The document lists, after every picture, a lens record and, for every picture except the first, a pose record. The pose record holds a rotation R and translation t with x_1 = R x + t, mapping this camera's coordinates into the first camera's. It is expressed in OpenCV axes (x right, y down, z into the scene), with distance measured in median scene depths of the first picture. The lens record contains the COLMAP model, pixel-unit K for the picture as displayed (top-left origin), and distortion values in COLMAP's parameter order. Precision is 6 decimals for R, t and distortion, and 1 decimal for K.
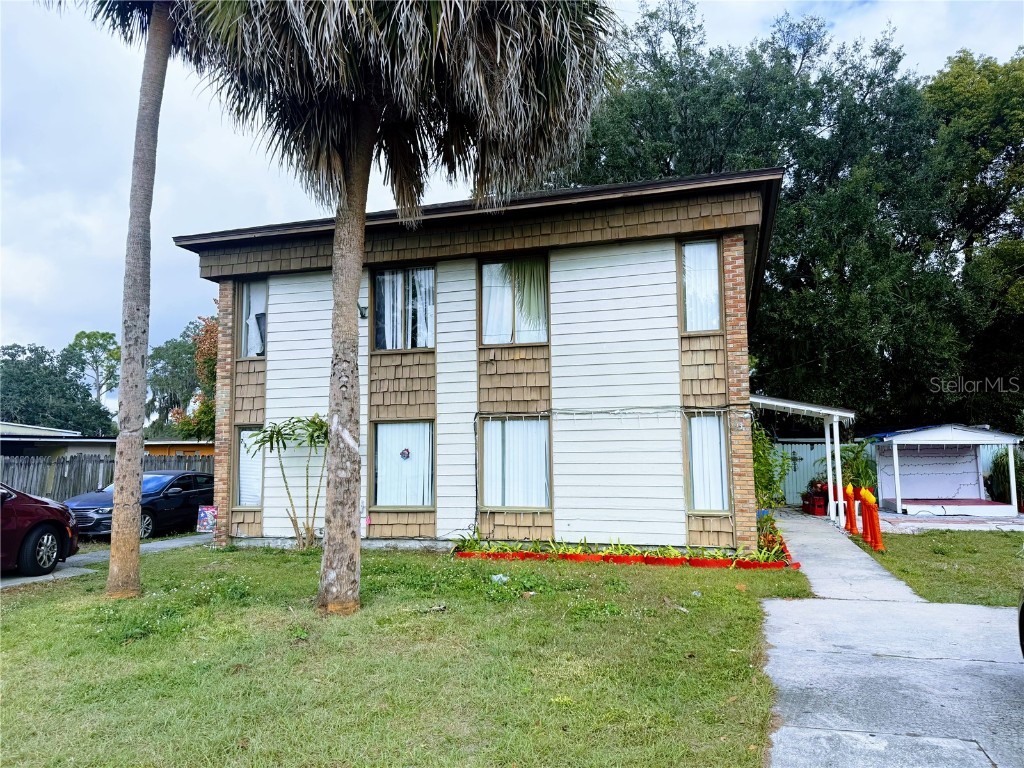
lens RADIAL K [[701.7, 0, 524.1], [0, 701.7, 382.6], [0, 0, 1]] dist [0.074094, -0.100384]
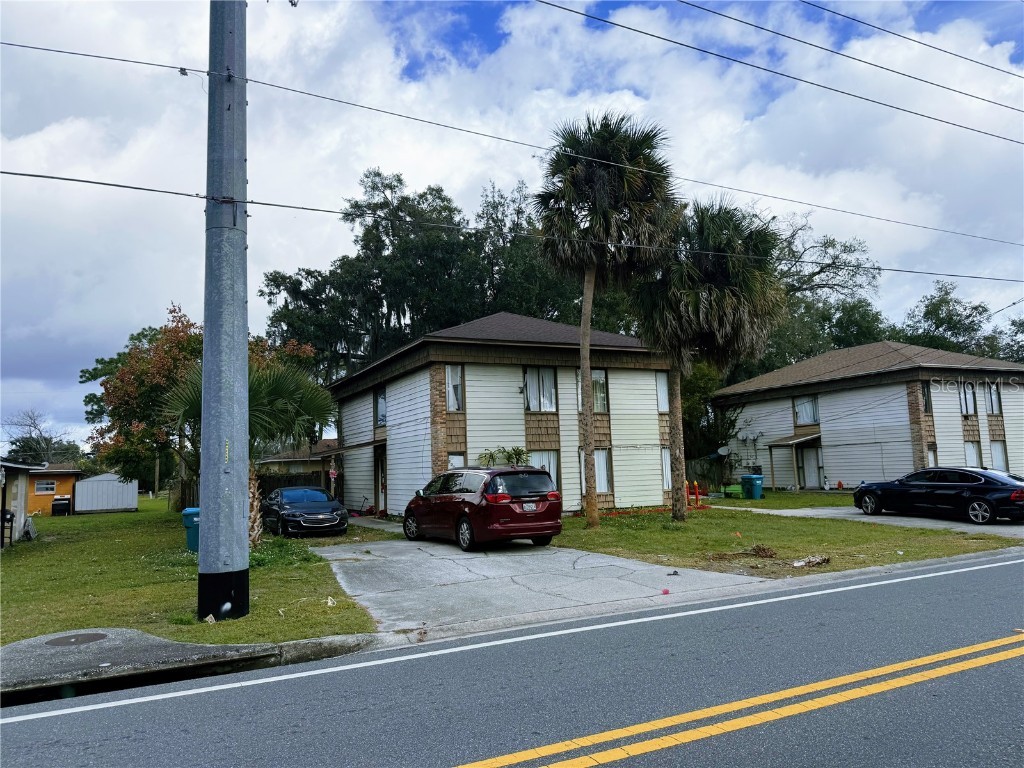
lens RADIAL K [[700.7, 0, 510.9], [0, 700.7, 401.8], [0, 0, 1]] dist [0.039147, -0.000848]
pose [[0.734927, 0.048450, 0.676414, -1.523528], [-0.042034, 0.998781, -0.025870, -0.022973], [-0.676842, -0.009420, 0.736068, -0.319777]]
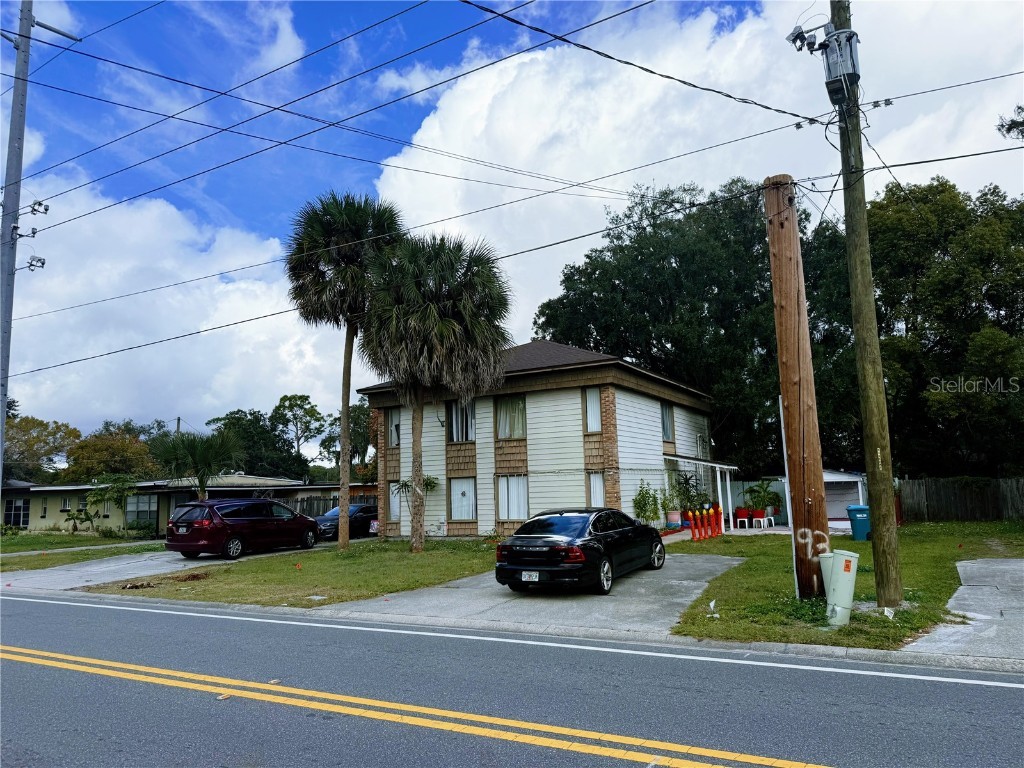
lens RADIAL K [[701.7, 0, 524.1], [0, 701.7, 382.6], [0, 0, 1]] dist [0.074094, -0.100384]
pose [[0.975319, -0.049814, -0.215108, 0.459015], [0.039922, 0.997947, -0.050089, -0.111804], [0.217161, 0.040265, 0.975305, -0.965978]]
